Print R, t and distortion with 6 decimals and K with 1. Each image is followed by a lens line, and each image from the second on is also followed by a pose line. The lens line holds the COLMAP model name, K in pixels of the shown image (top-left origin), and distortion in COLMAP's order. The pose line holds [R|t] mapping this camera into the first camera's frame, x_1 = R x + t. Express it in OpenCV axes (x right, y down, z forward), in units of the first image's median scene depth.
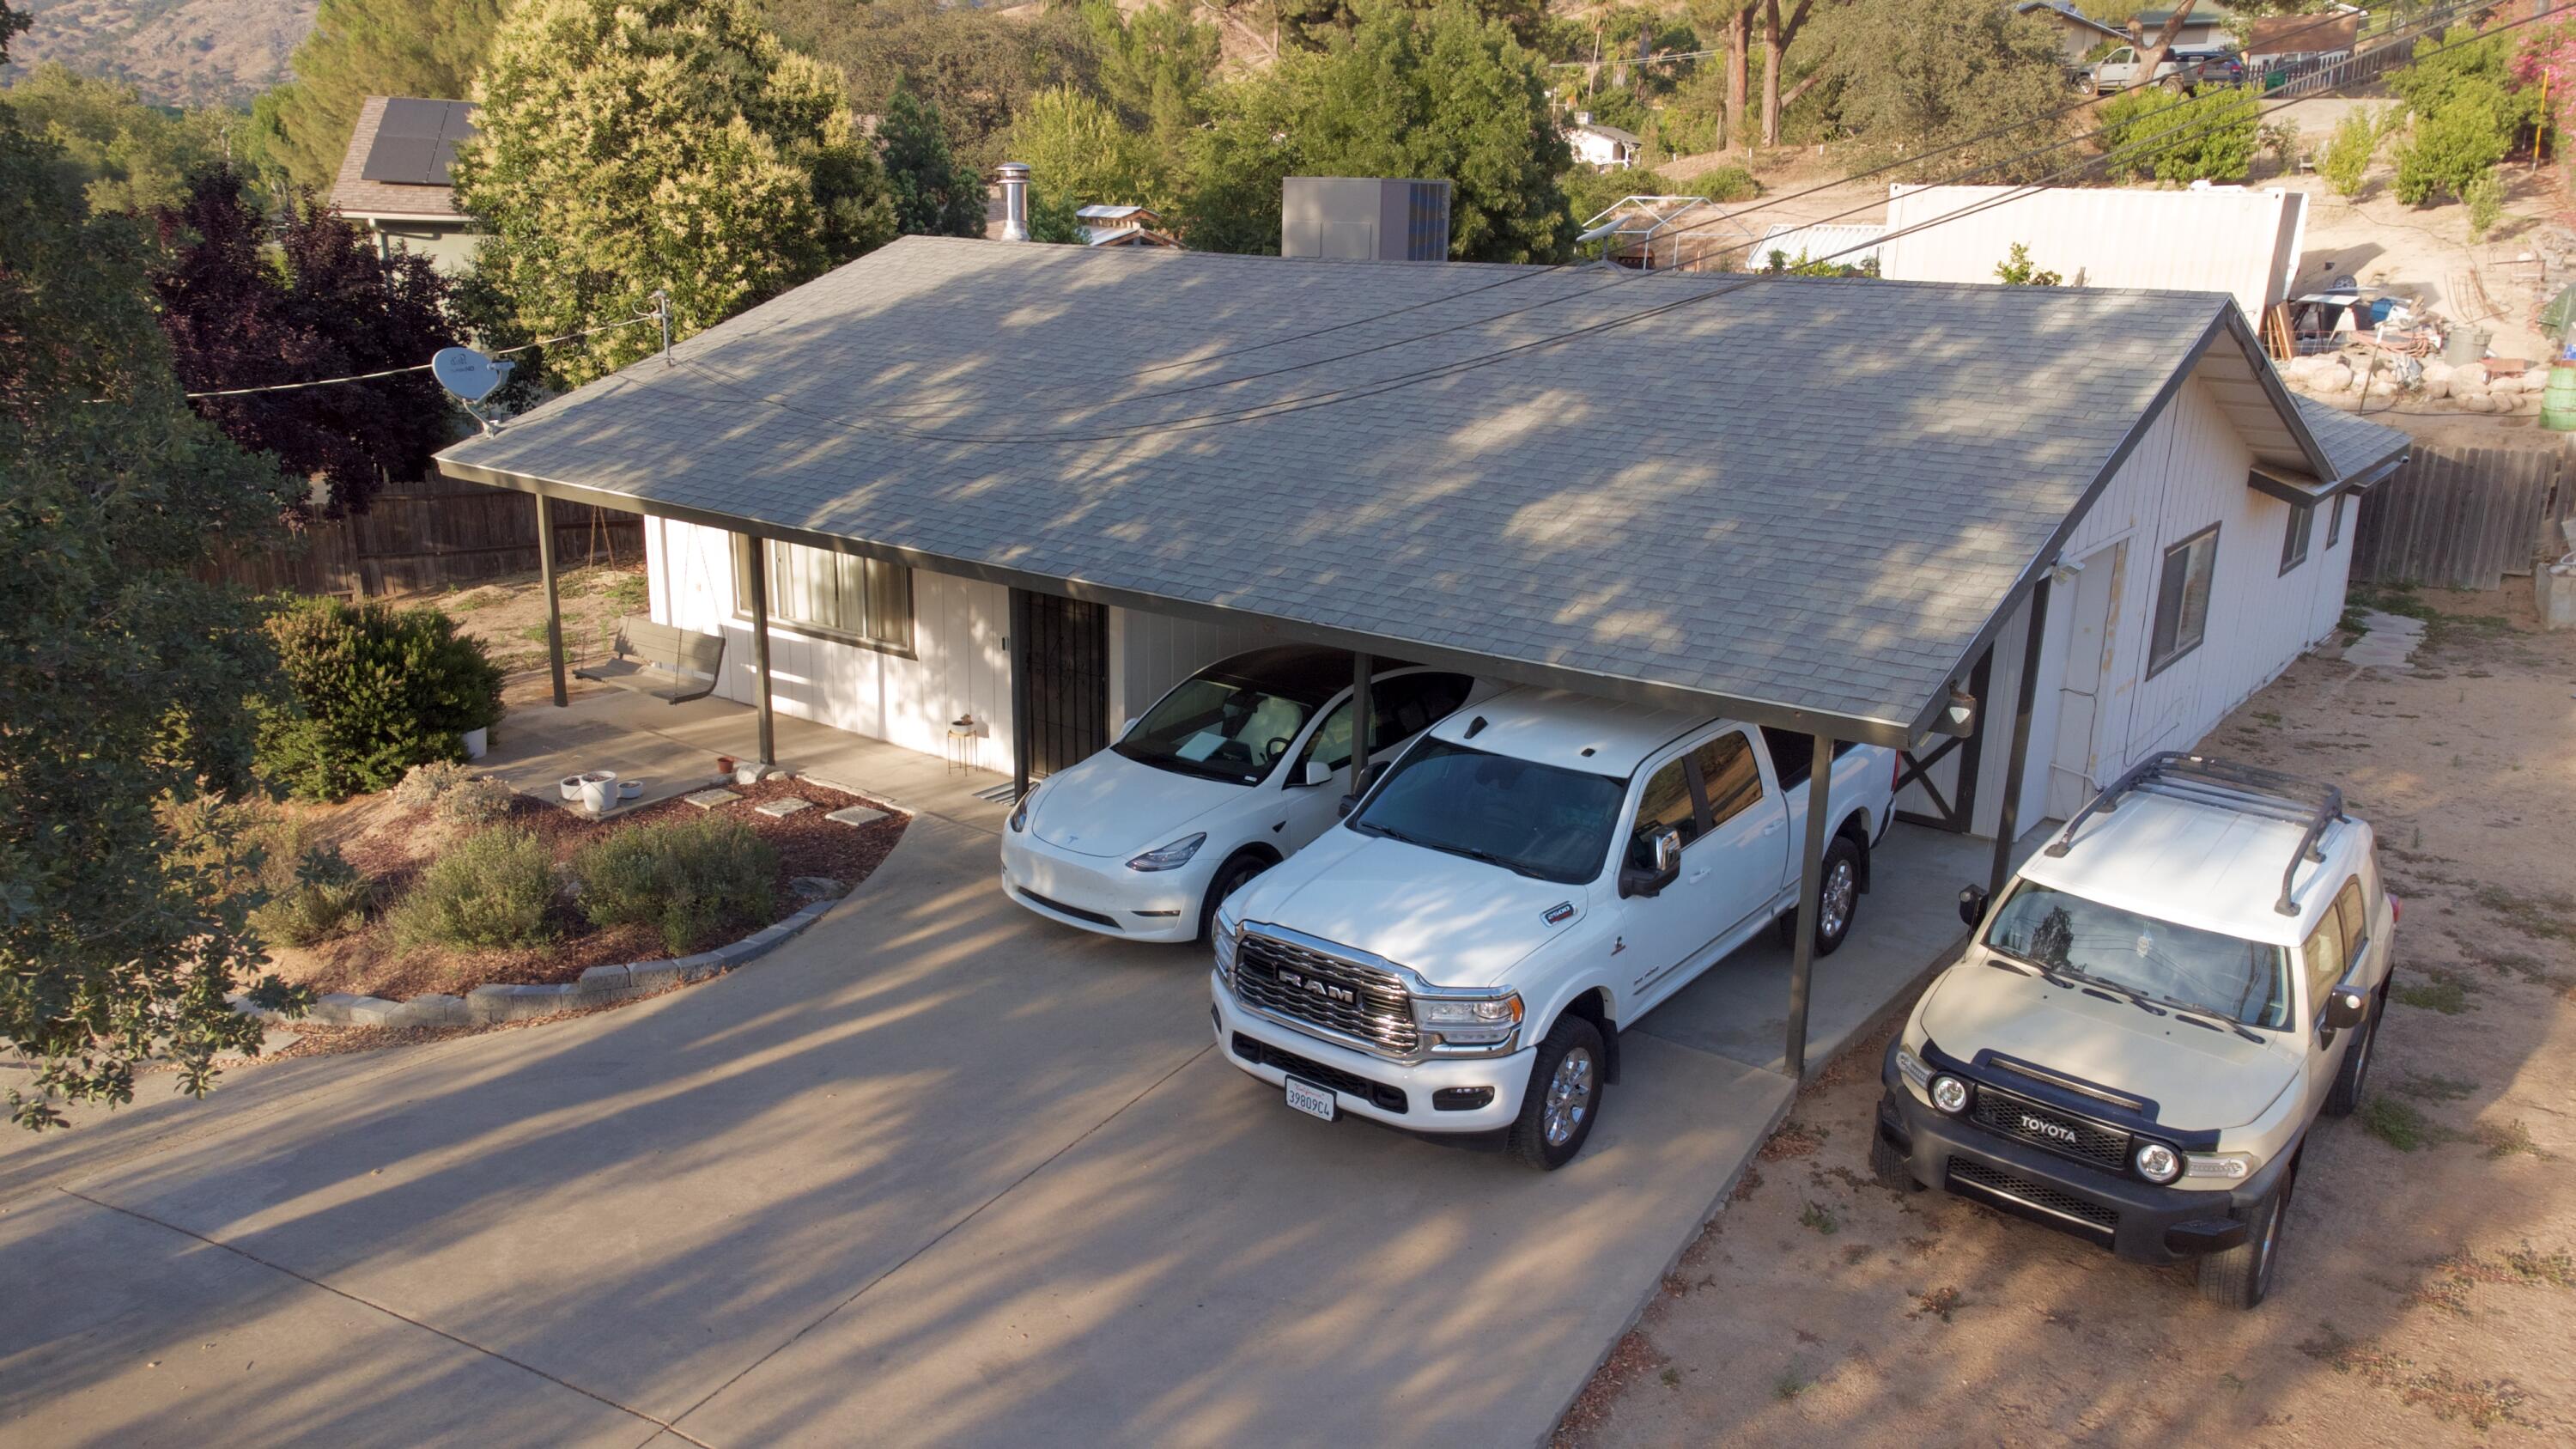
lens RADIAL K [[1917.2, 0, 1288.0], [0, 1917.2, 724.5], [0, 0, 1]] dist [0.031813, 0.011205]
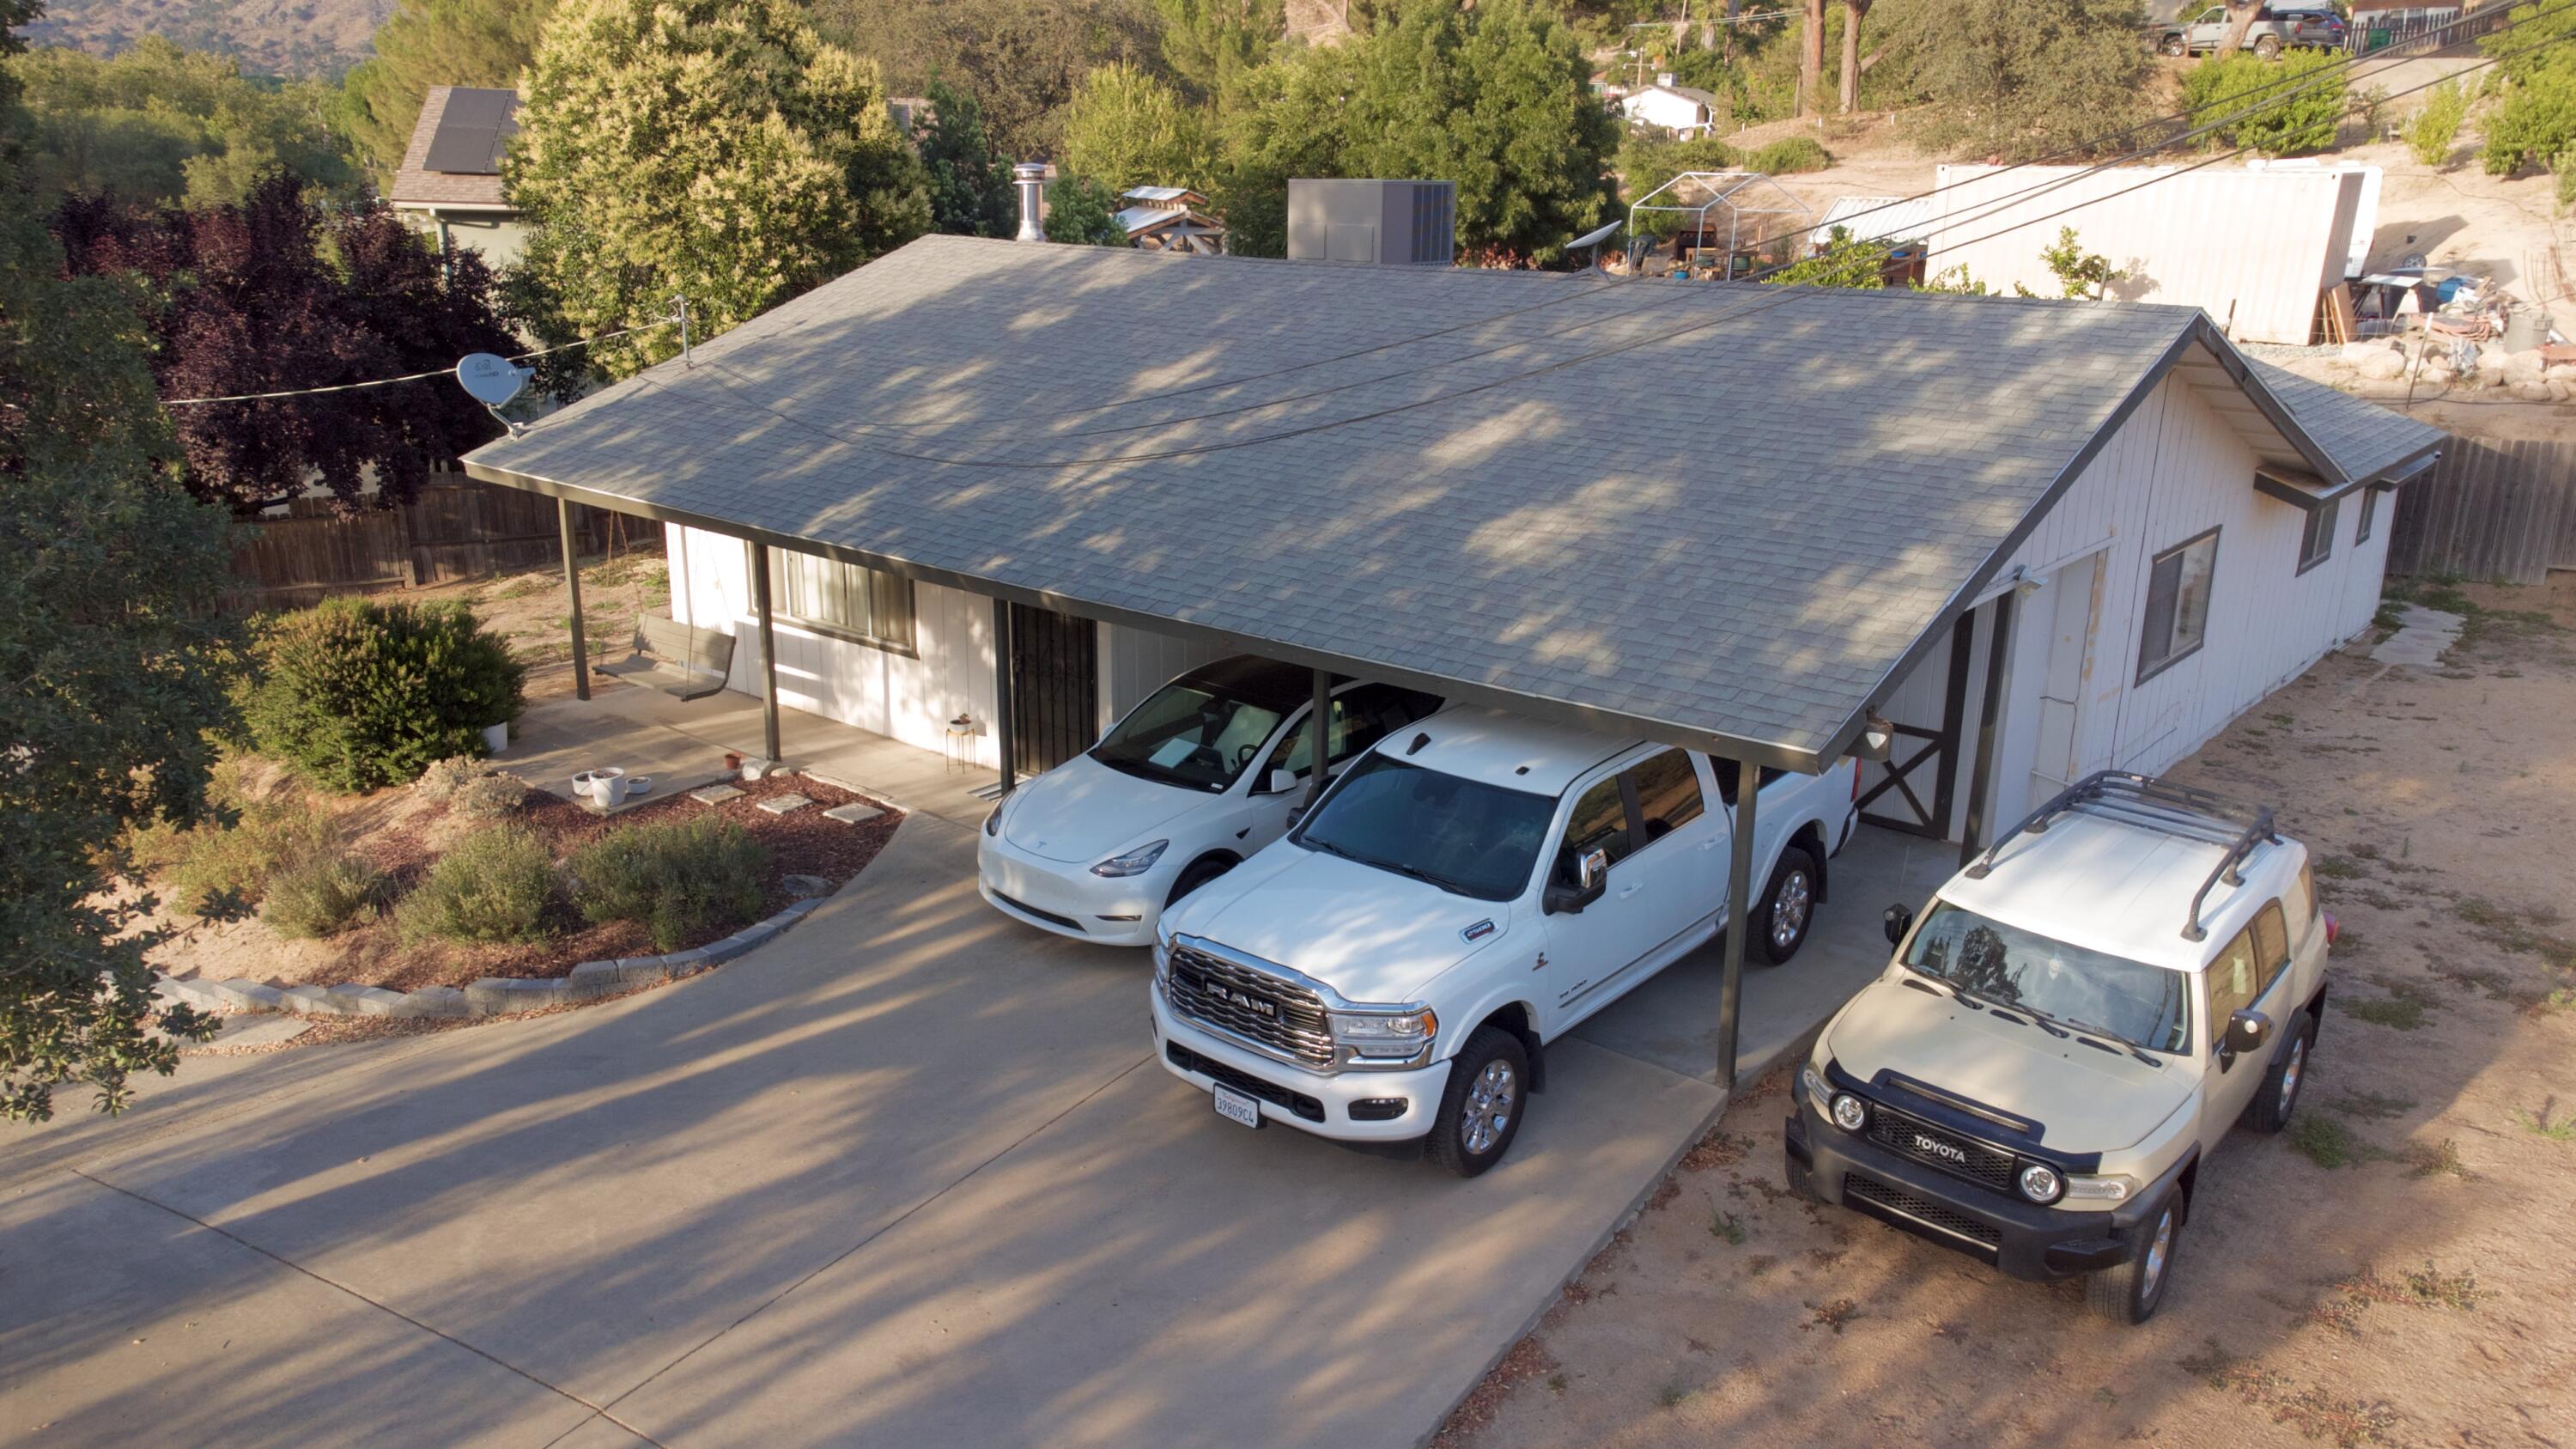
lens RADIAL K [[1932.4, 0, 1288.0], [0, 1932.4, 724.5], [0, 0, 1]] dist [0.035989, 0.000661]
pose [[0.999017, 0.006534, -0.043845, 0.054195], [-0.005793, 0.999839, 0.017002, -0.019168], [0.043949, -0.016731, 0.998894, -0.027919]]
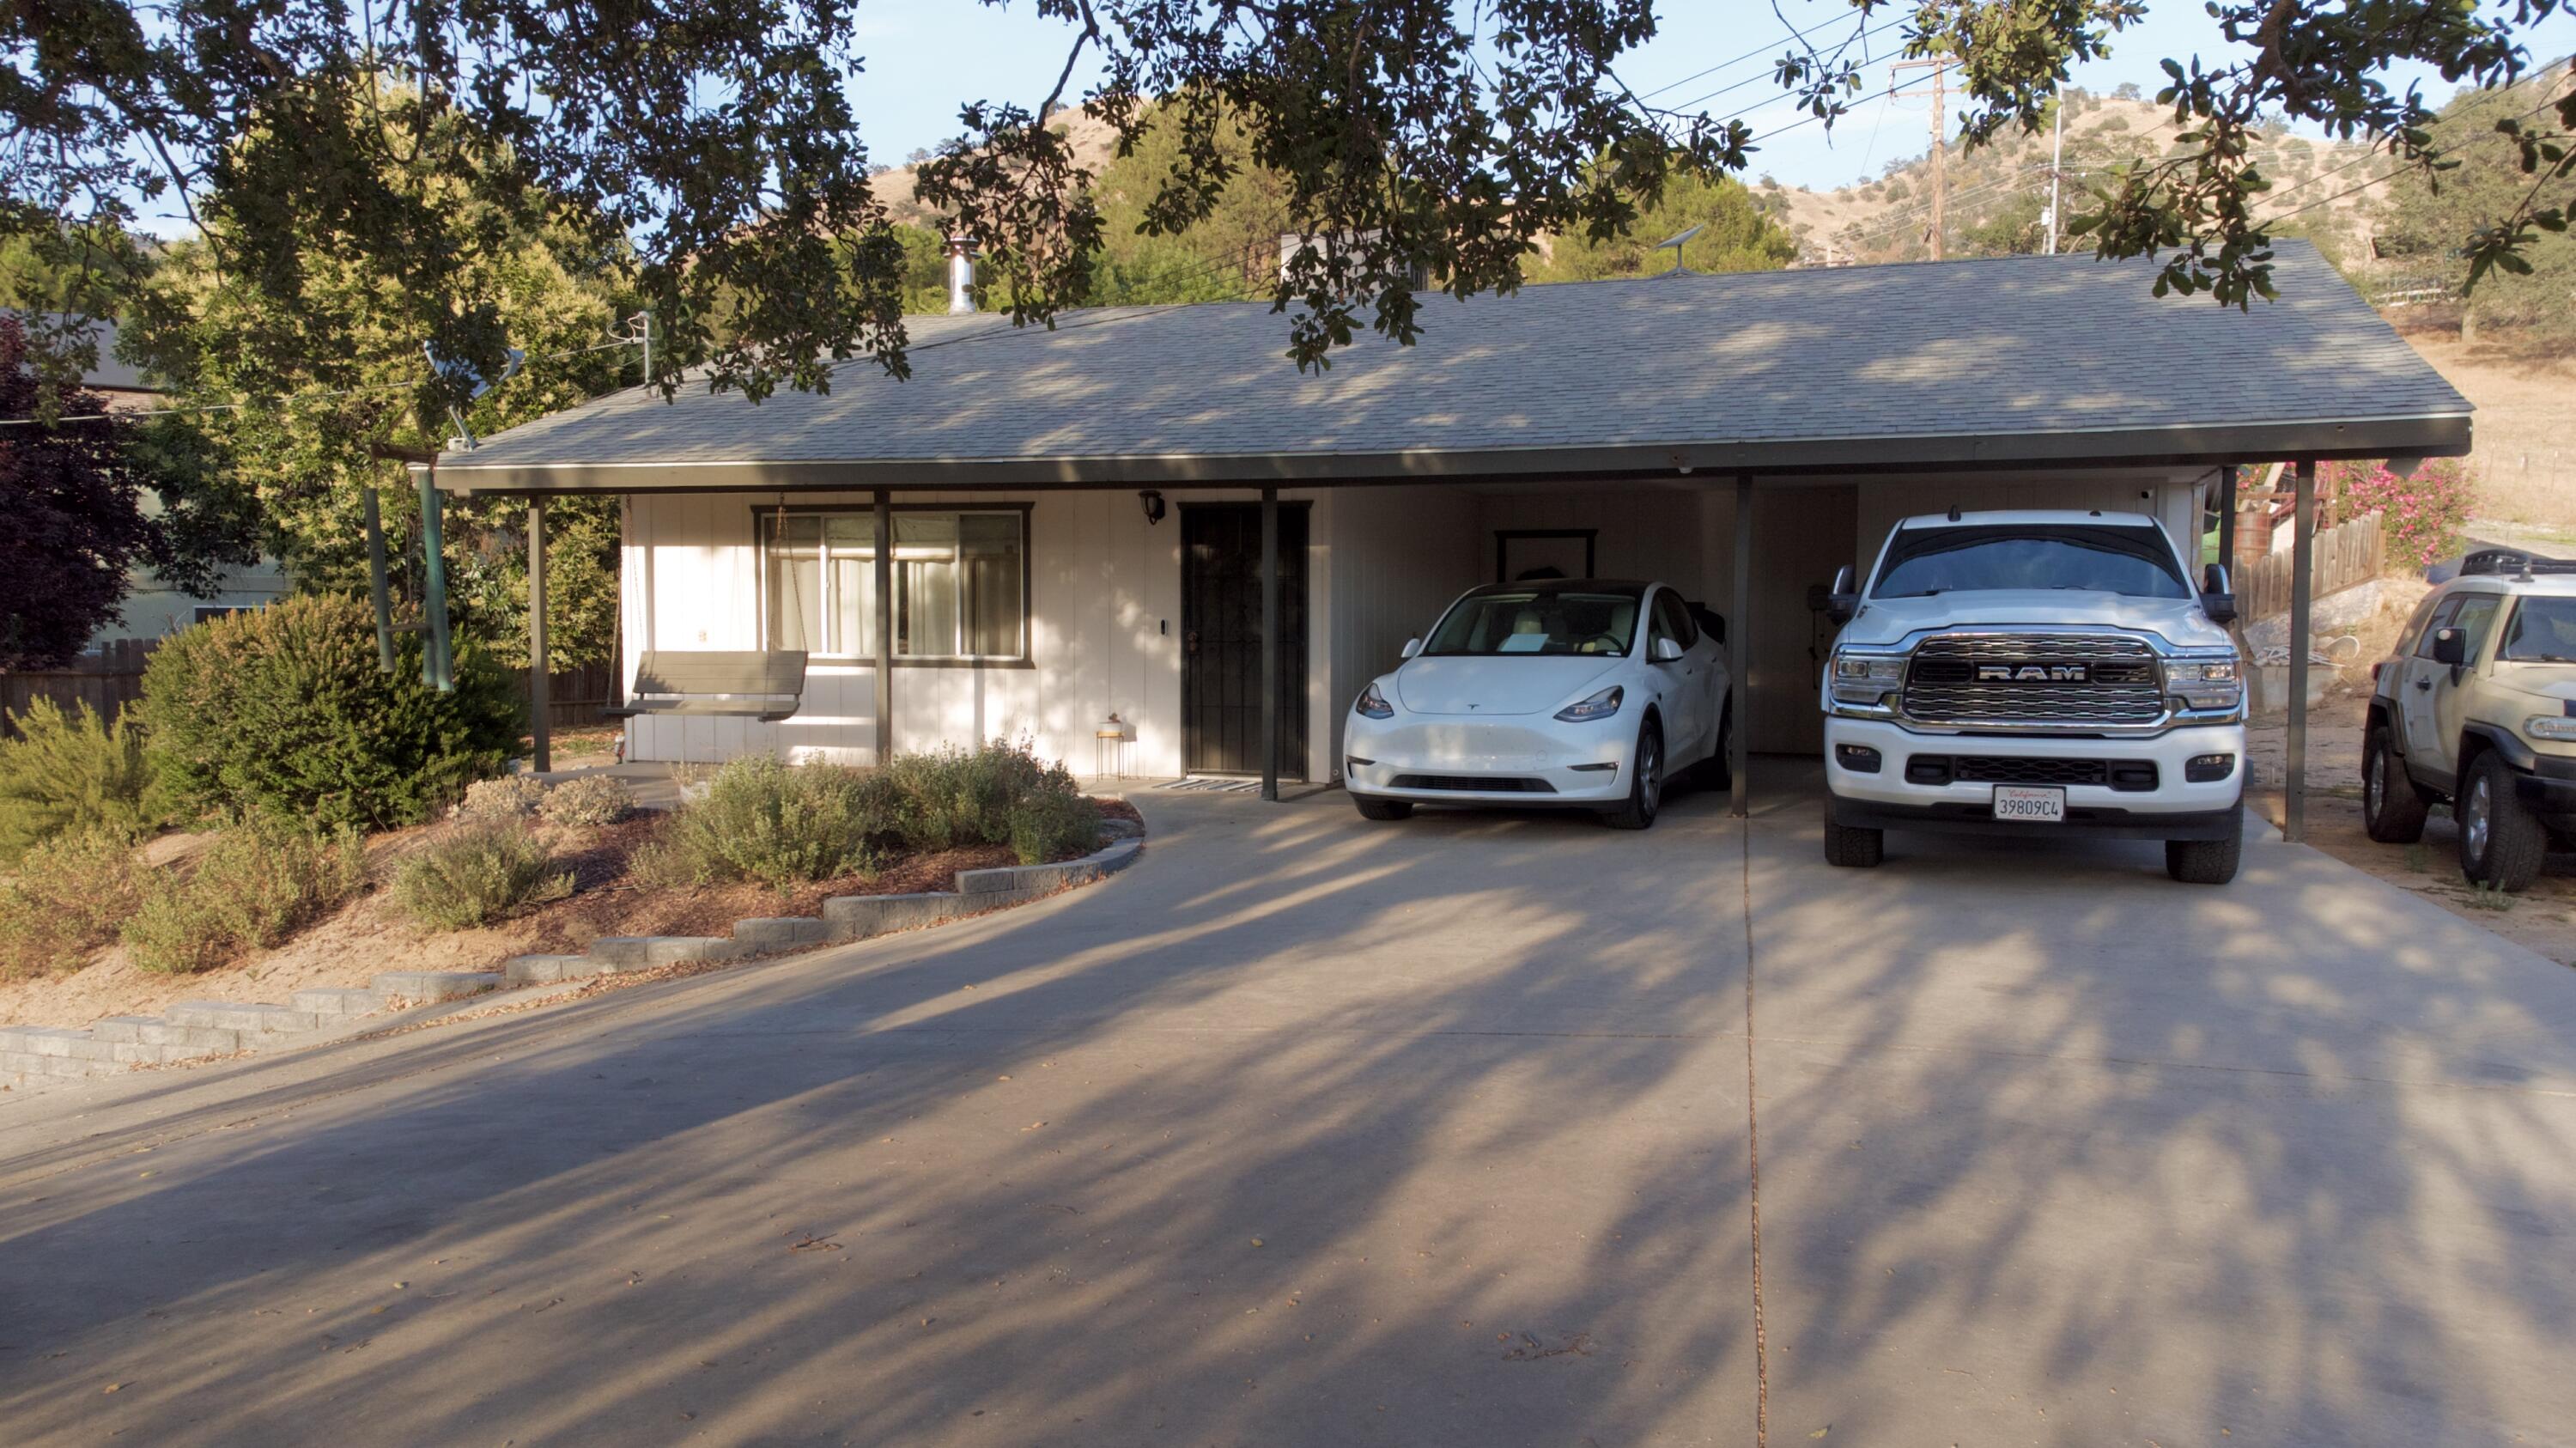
lens RADIAL K [[1932.3, 0, 1288.0], [0, 1932.3, 724.0], [0, 0, 1]] dist [0.035989, 0.000661]
pose [[0.951368, -0.037280, 0.305792, -0.390695], [0.099832, 0.976391, -0.191558, 0.193088], [-0.291431, 0.212770, 0.932629, 0.147211]]
